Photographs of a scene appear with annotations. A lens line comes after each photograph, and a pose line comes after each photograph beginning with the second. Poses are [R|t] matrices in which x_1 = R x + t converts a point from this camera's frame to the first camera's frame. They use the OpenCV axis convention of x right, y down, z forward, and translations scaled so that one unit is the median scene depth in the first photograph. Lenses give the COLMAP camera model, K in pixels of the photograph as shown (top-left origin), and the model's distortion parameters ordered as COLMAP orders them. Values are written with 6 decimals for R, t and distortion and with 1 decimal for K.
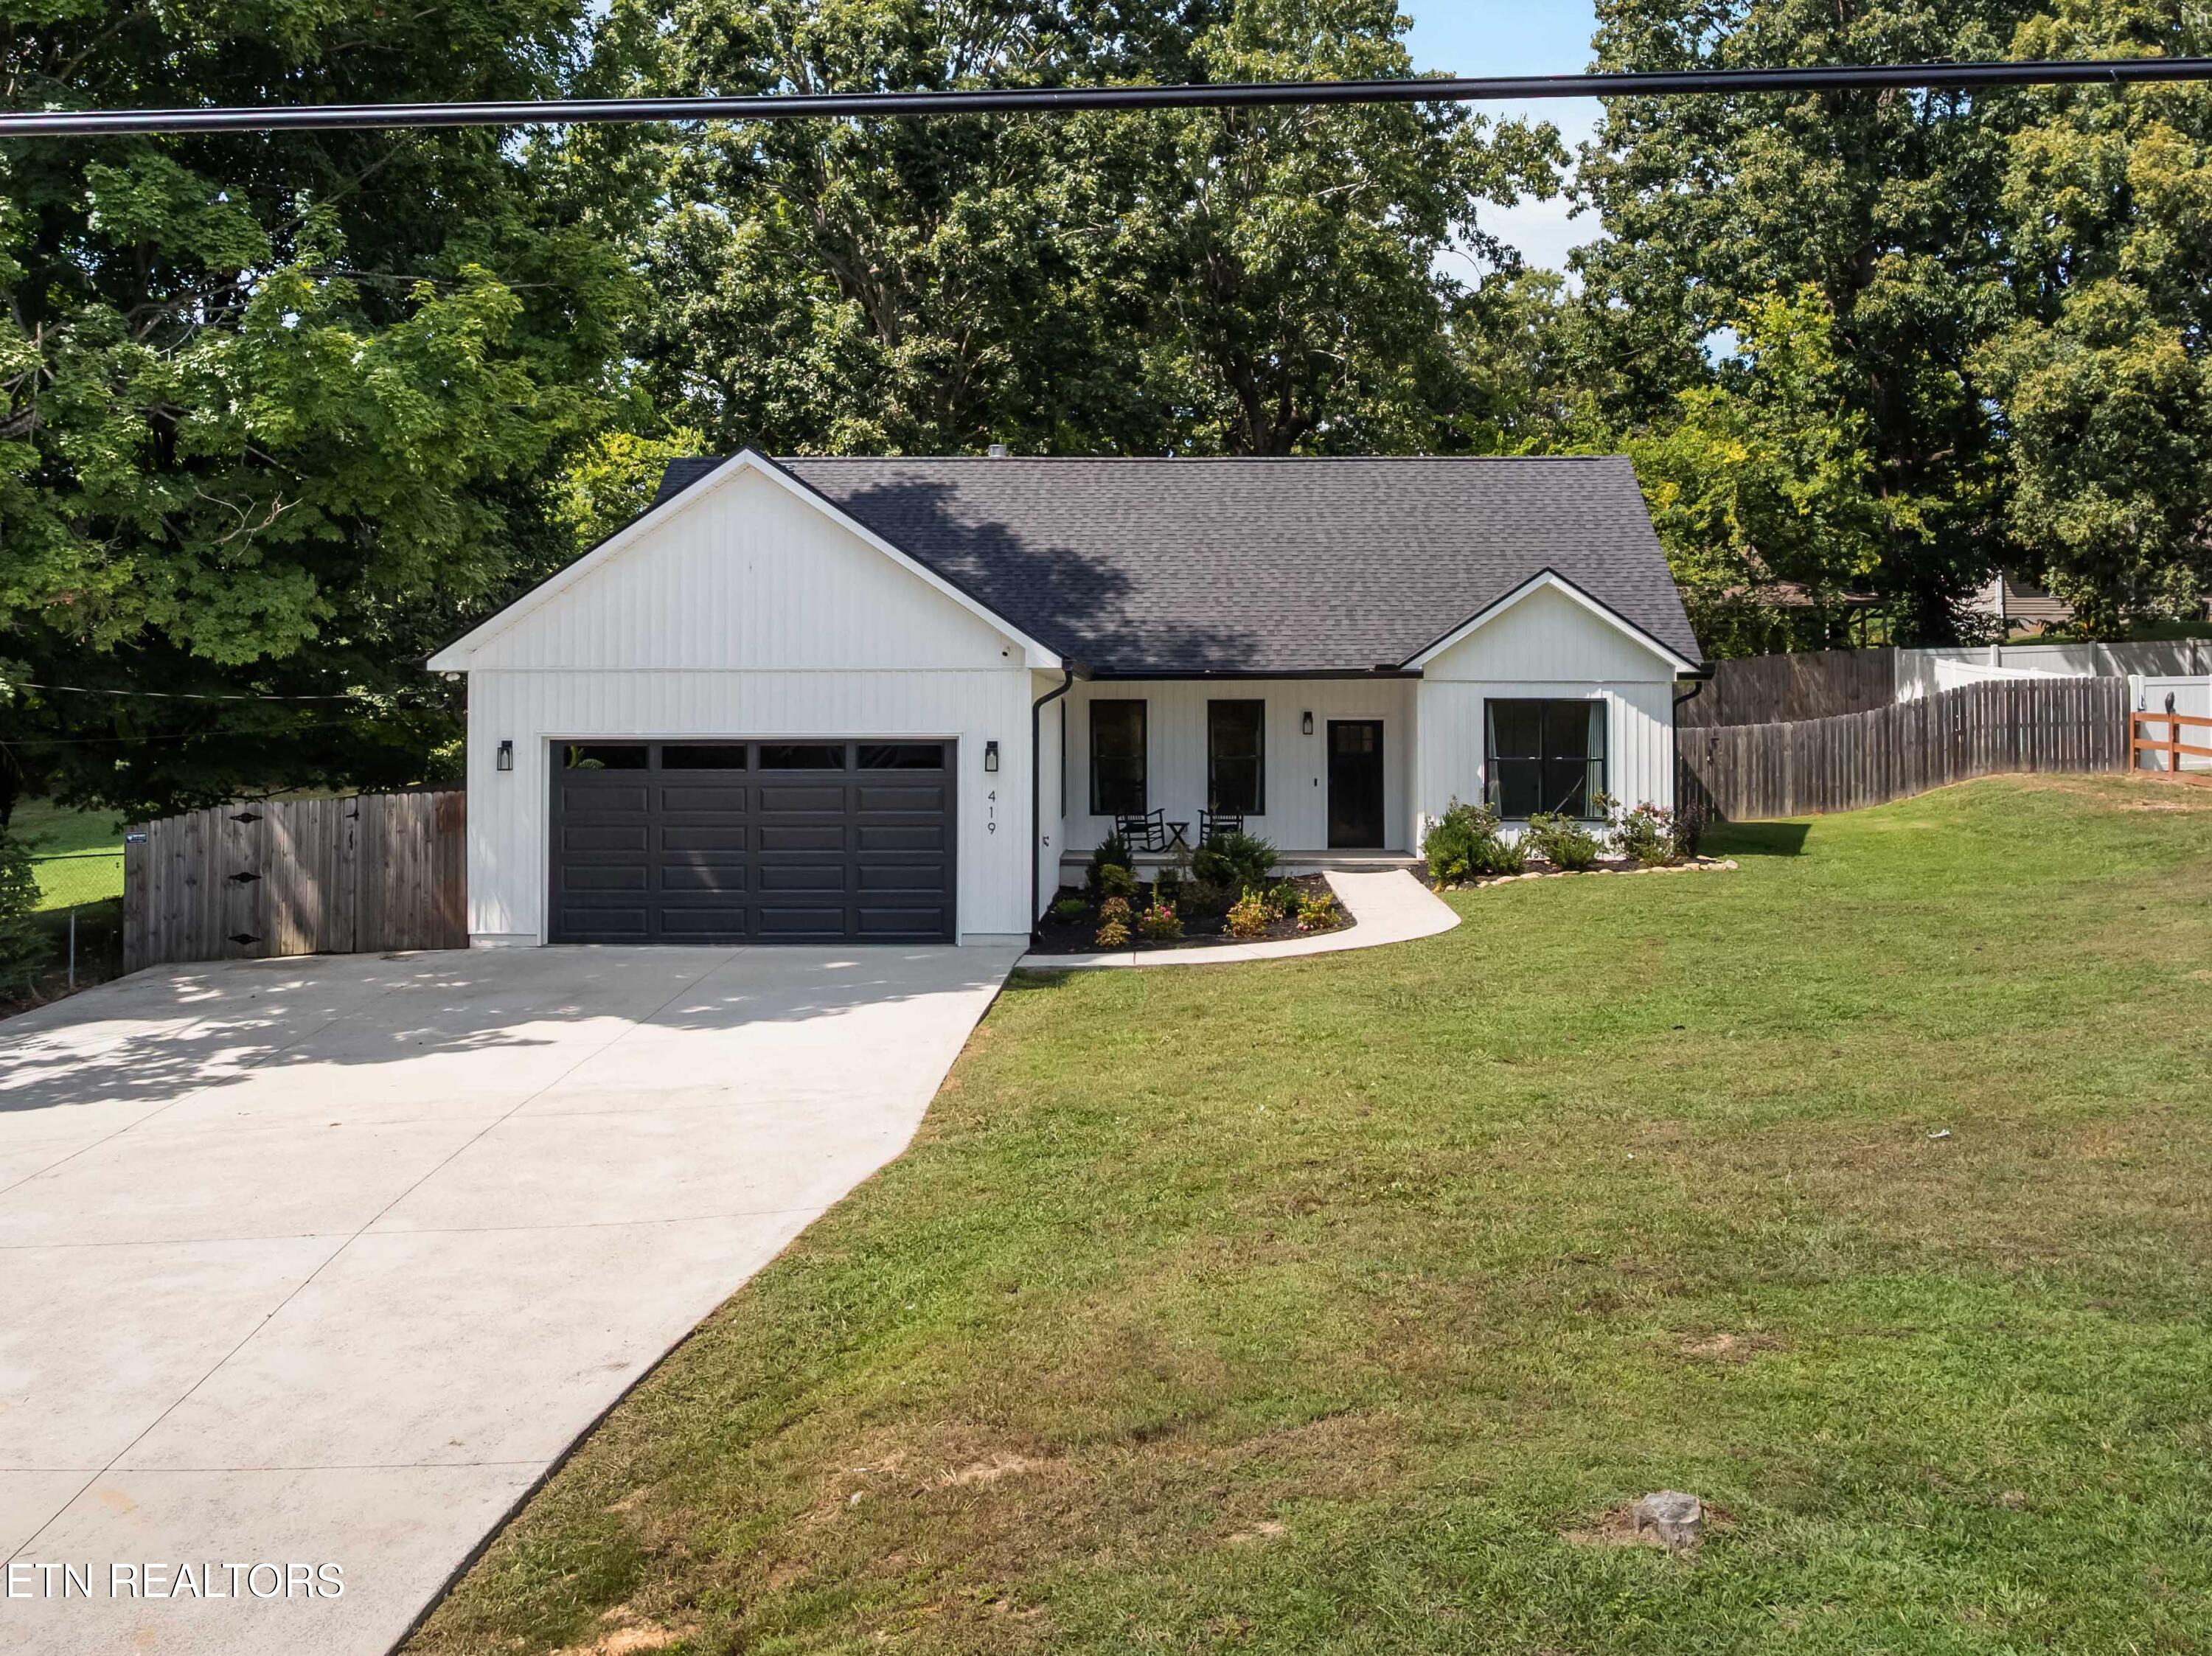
lens RADIAL K [[2137.1, 0, 1106.7], [0, 2137.1, 701.0], [0, 0, 1]] dist [-0.038980, 0.001196]
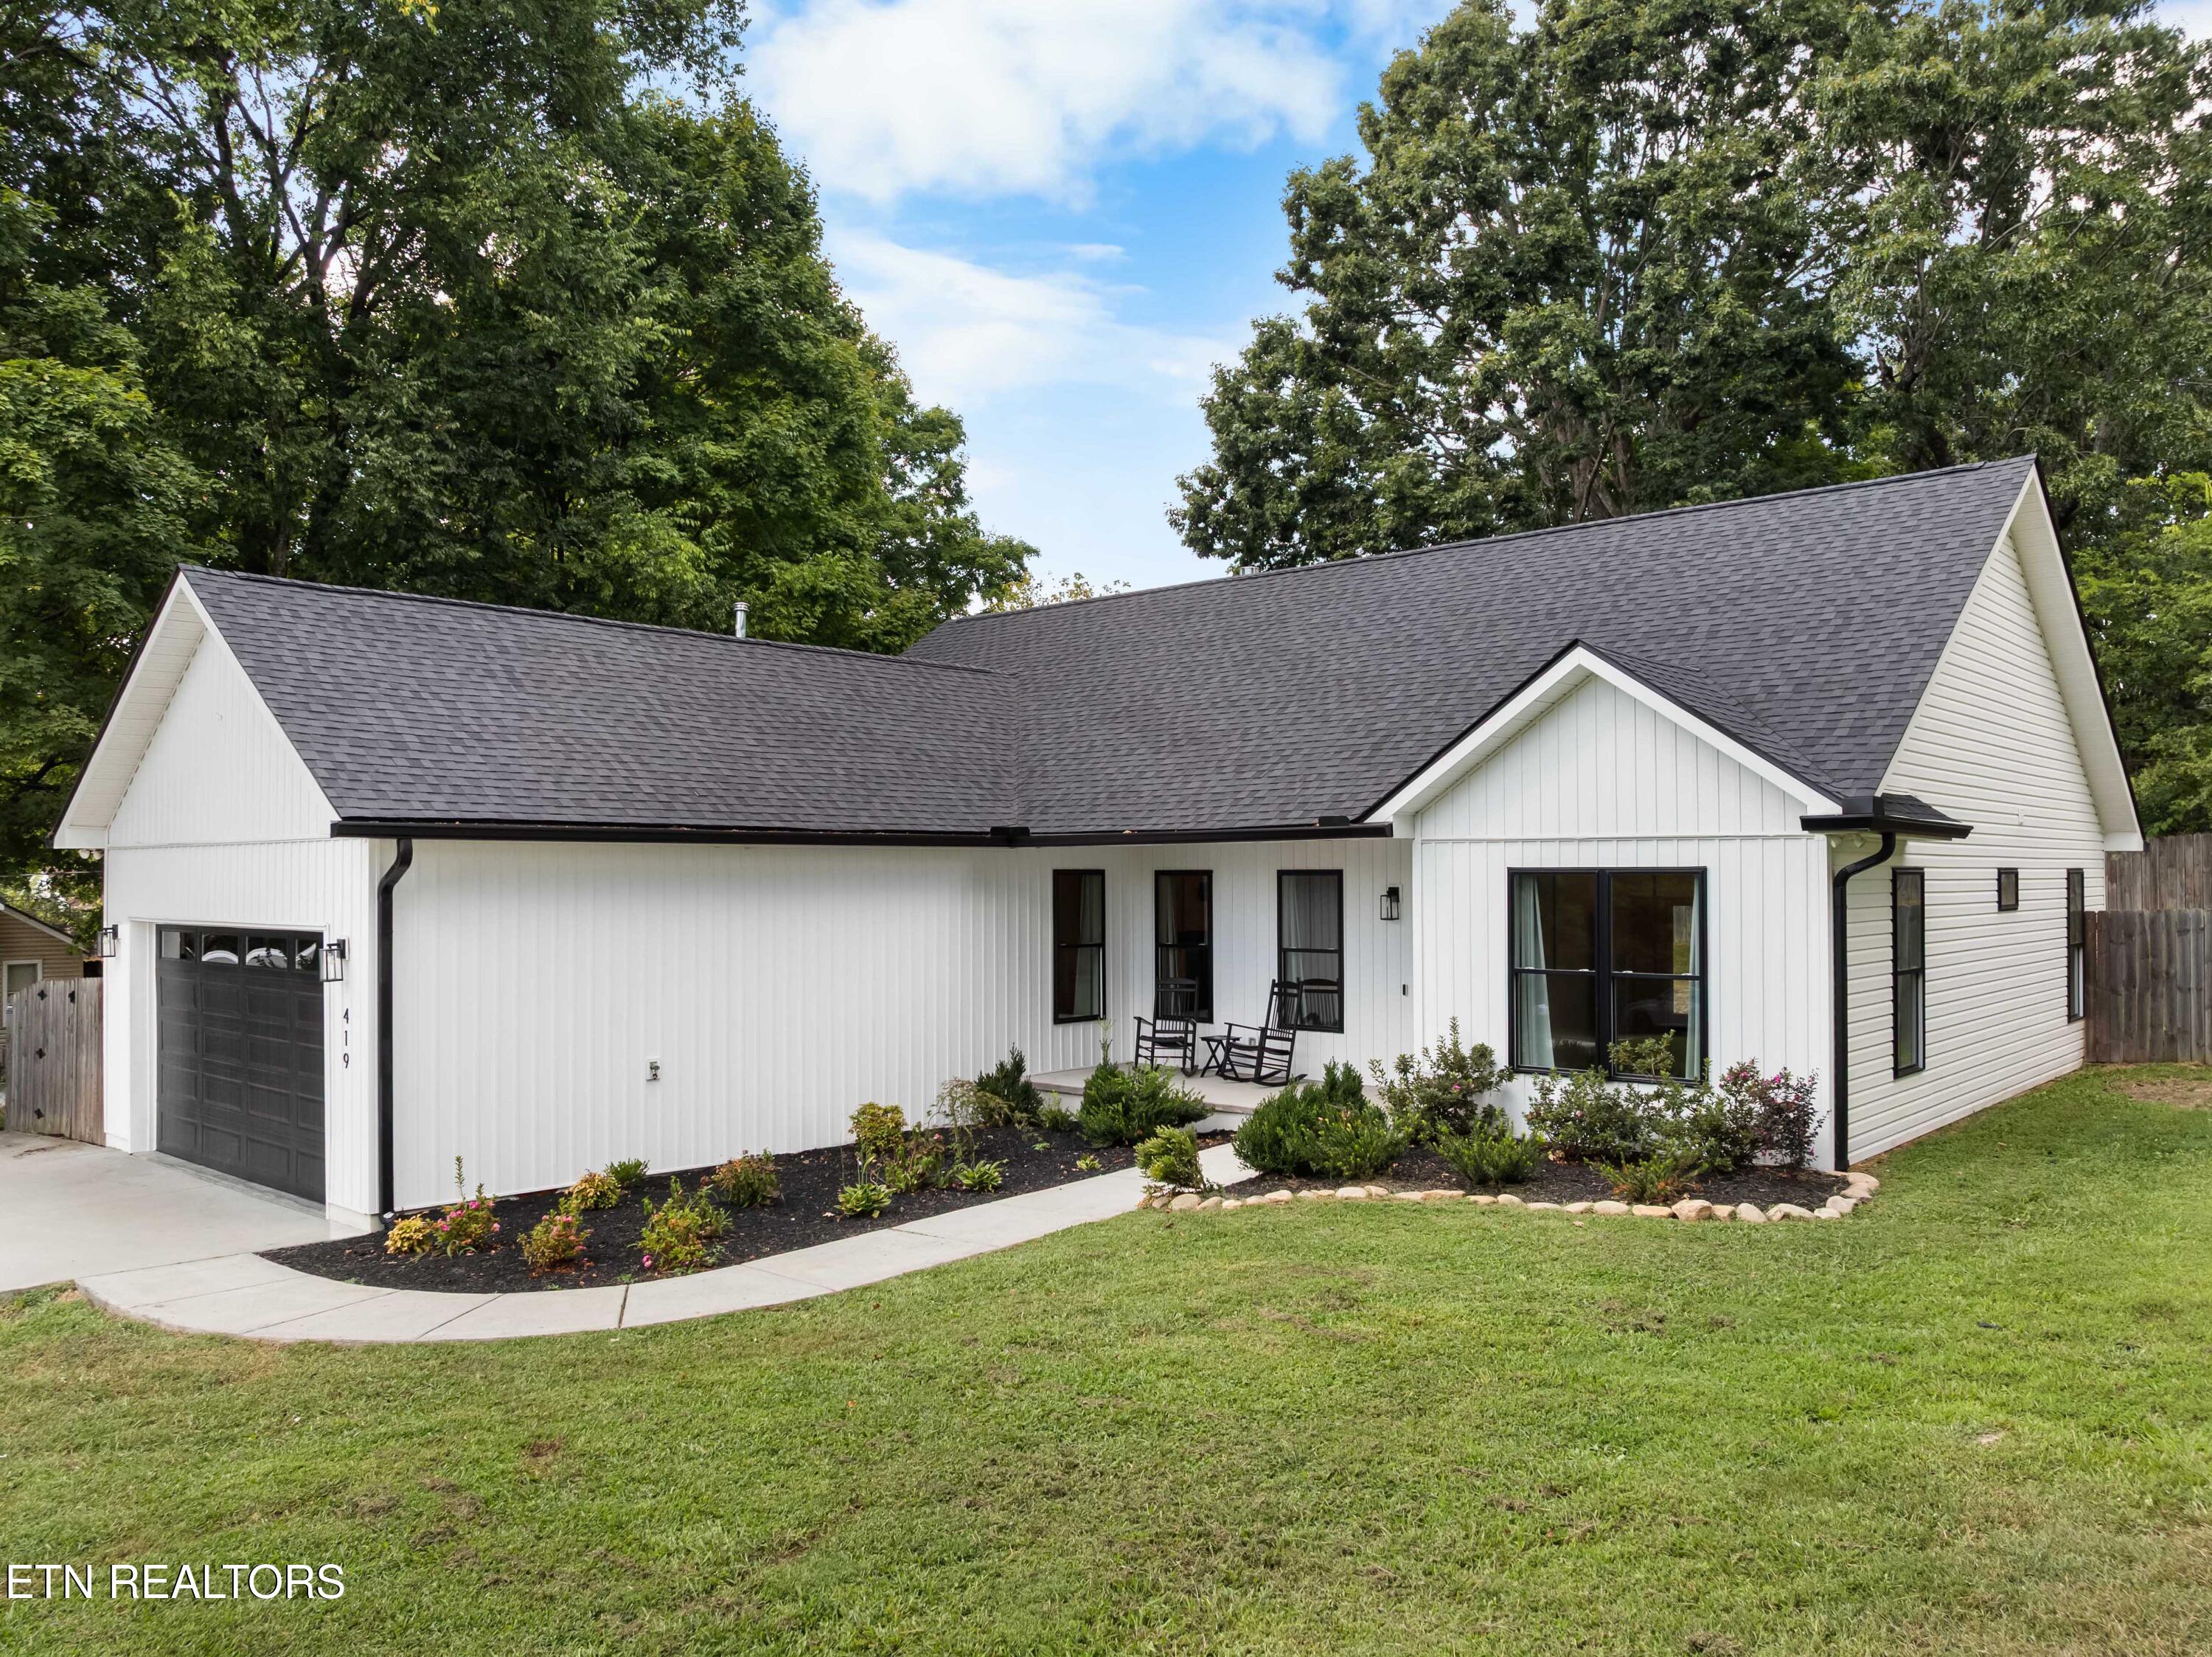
lens RADIAL K [[1613.4, 0, 1145.7], [0, 1613.4, 834.0], [0, 0, 1]] dist [-0.001560, -0.090389]
pose [[0.781150, -0.018500, -0.624069, 0.344050], [0.007698, 0.999770, -0.020001, -0.002303], [0.624295, 0.010820, 0.781113, 0.525626]]
